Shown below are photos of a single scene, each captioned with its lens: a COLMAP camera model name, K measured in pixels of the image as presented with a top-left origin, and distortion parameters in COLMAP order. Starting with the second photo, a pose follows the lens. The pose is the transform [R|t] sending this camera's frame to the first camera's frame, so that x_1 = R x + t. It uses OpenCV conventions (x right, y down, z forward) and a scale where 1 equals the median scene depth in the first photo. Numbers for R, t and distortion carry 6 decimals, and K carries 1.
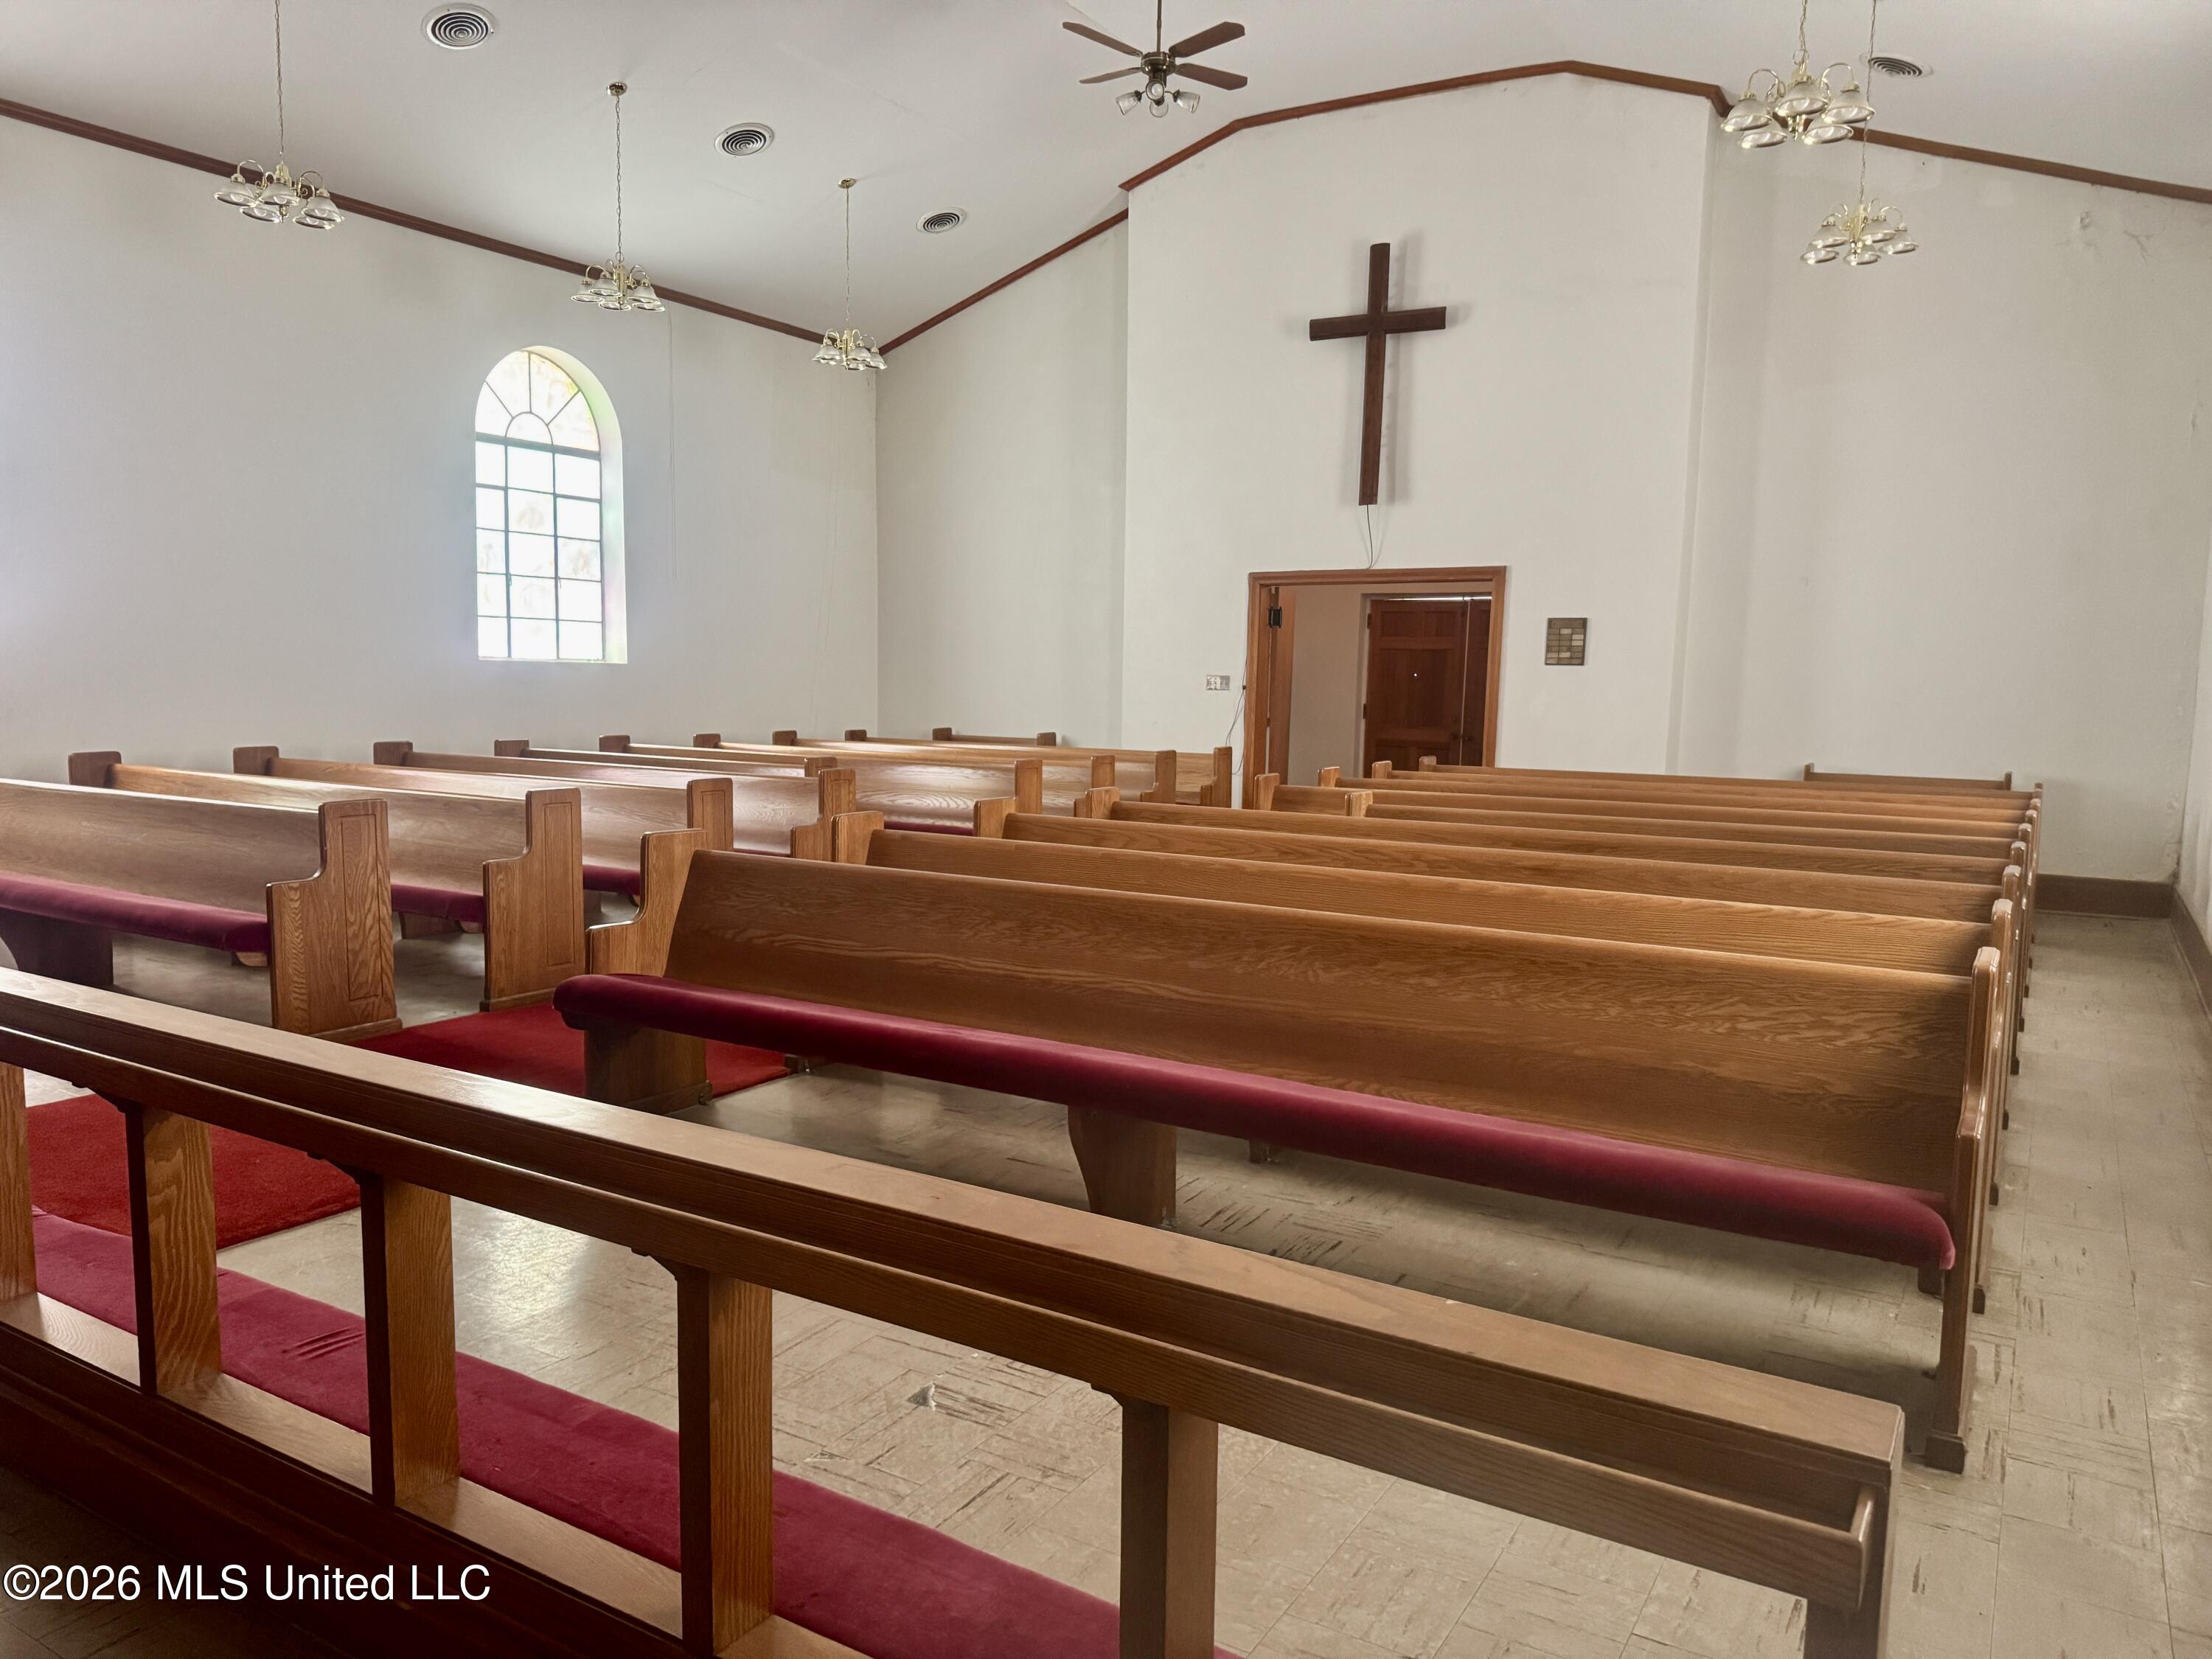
lens RADIAL K [[1574.9, 0, 1108.6], [0, 1574.9, 842.2], [0, 0, 1]] dist [0.021053, -0.028179]
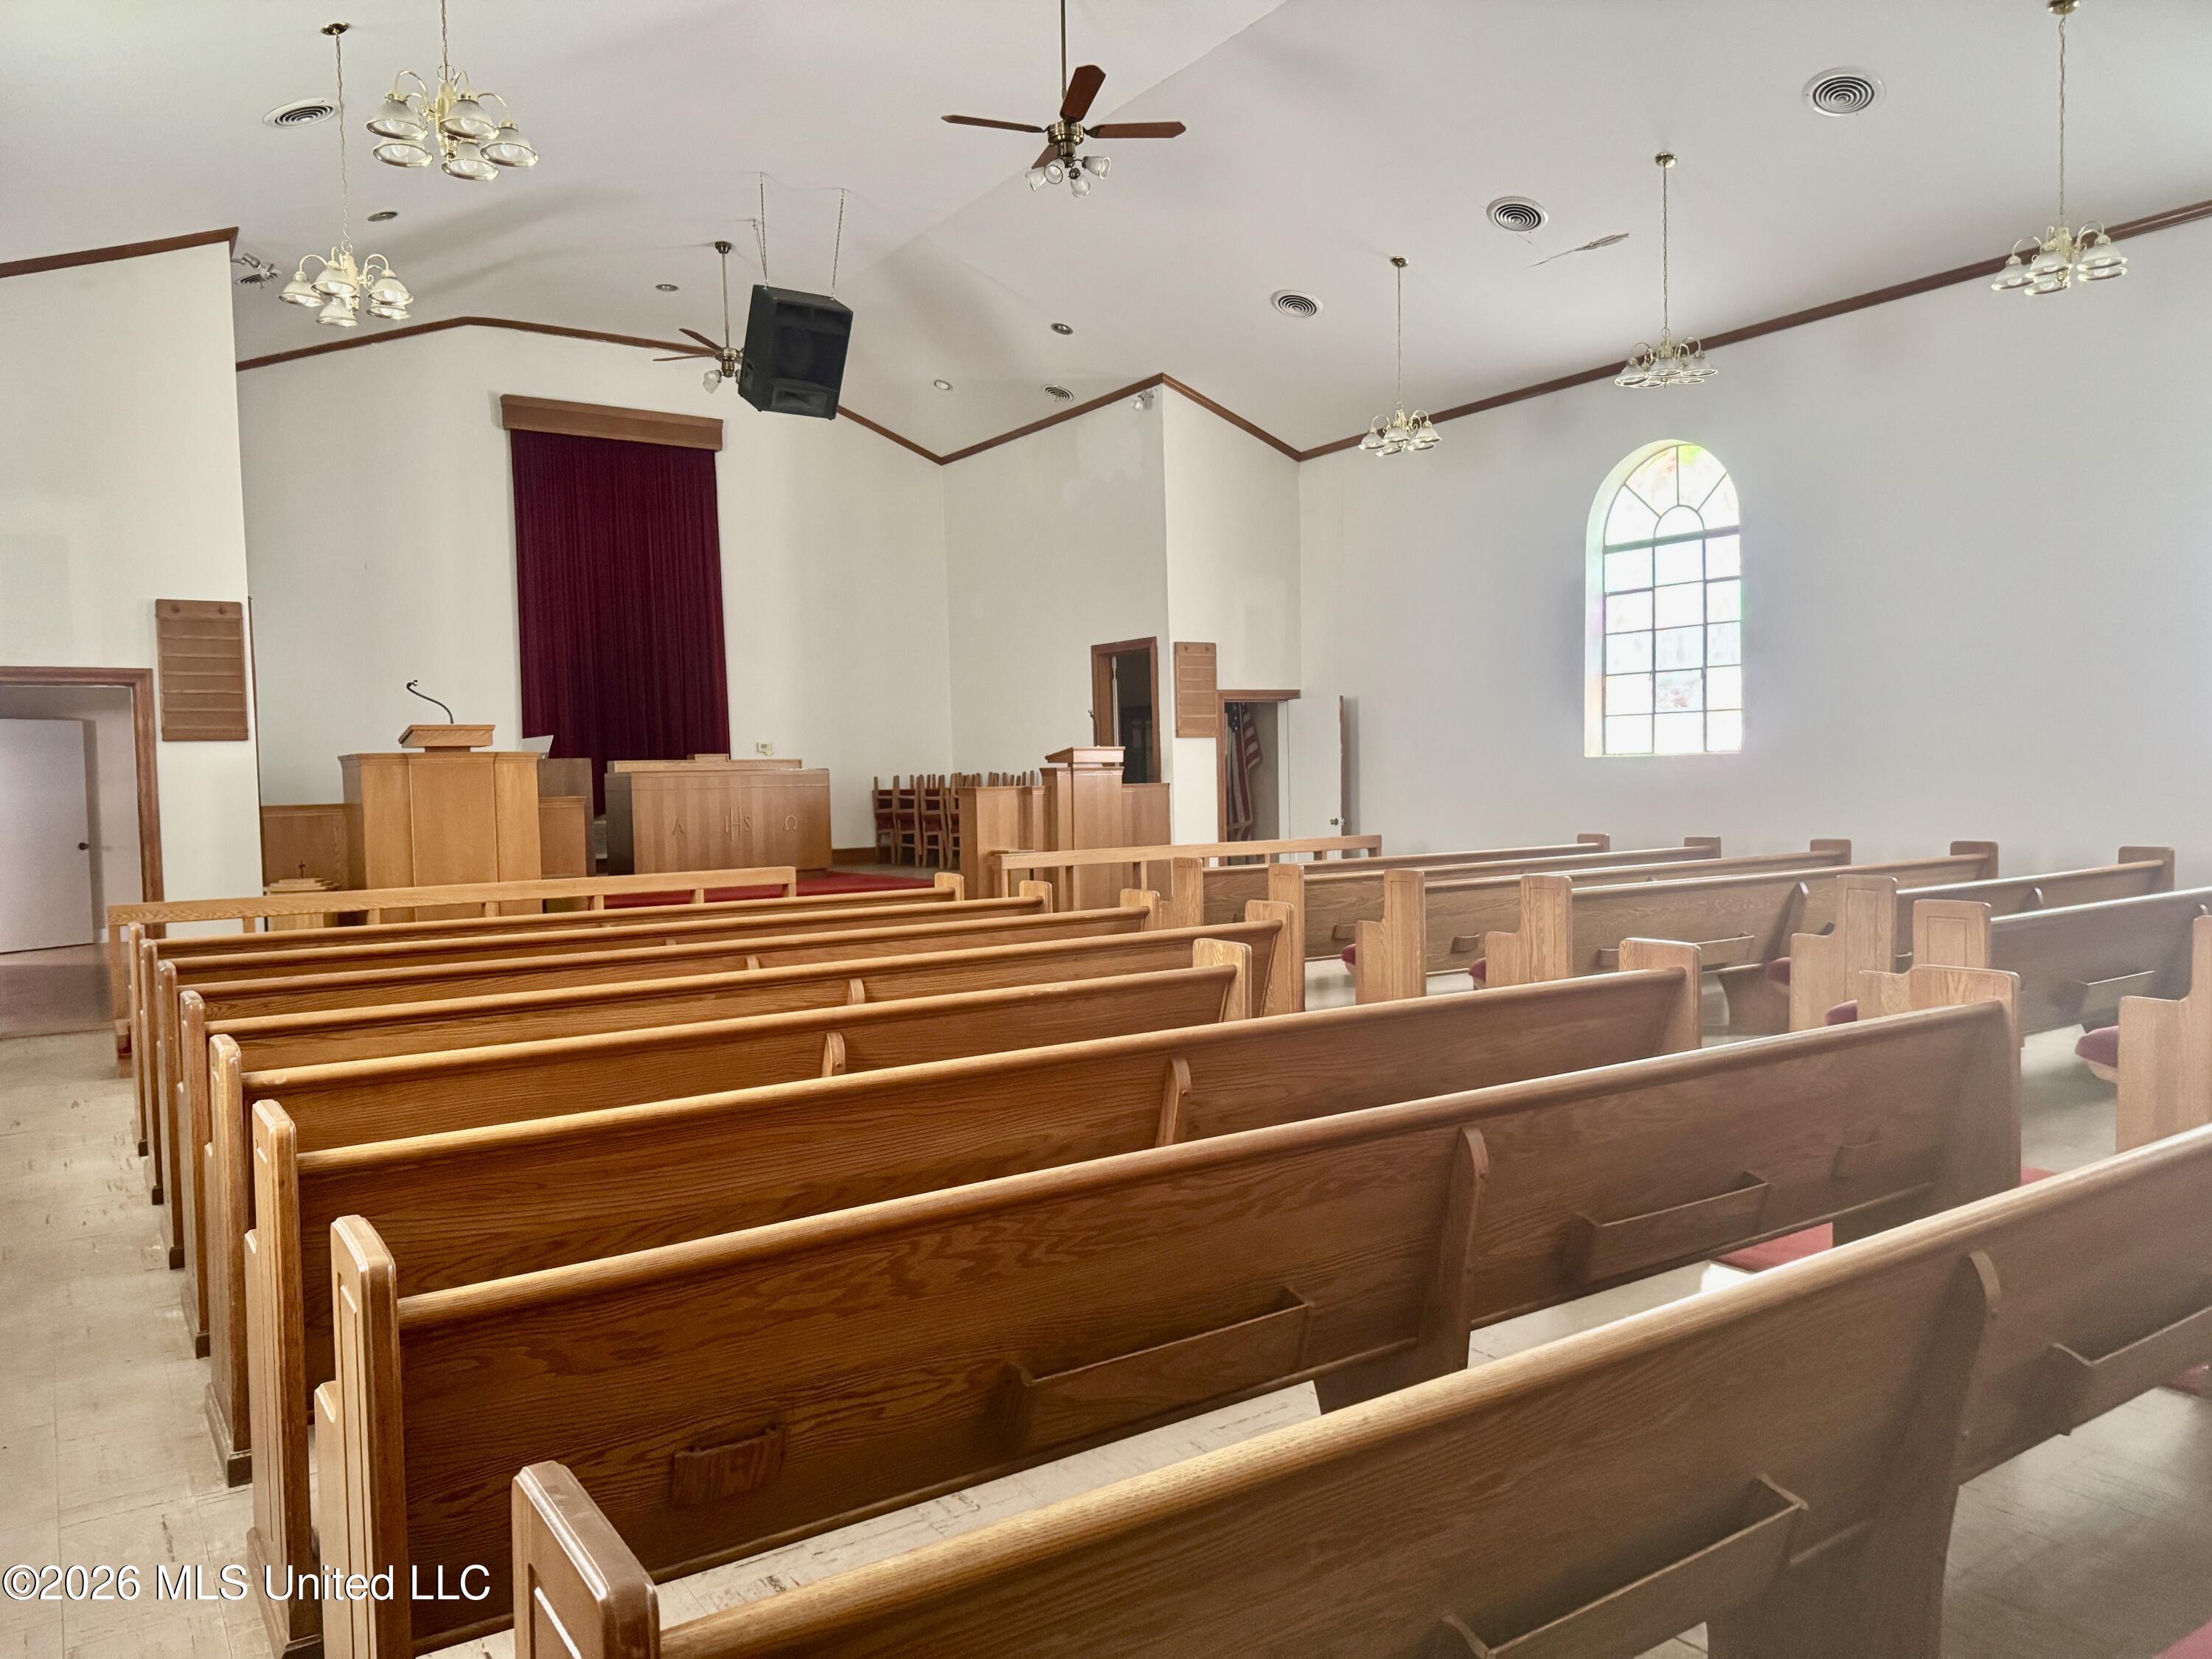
lens RADIAL K [[1574.9, 0, 1118.8], [0, 1574.9, 824.1], [0, 0, 1]] dist [0.021053, -0.028179]
pose [[-0.436805, 0.026855, -0.899155, 0.692105], [-0.086010, 0.993728, 0.071463, -0.115531], [0.895435, 0.108551, -0.431755, 1.146267]]
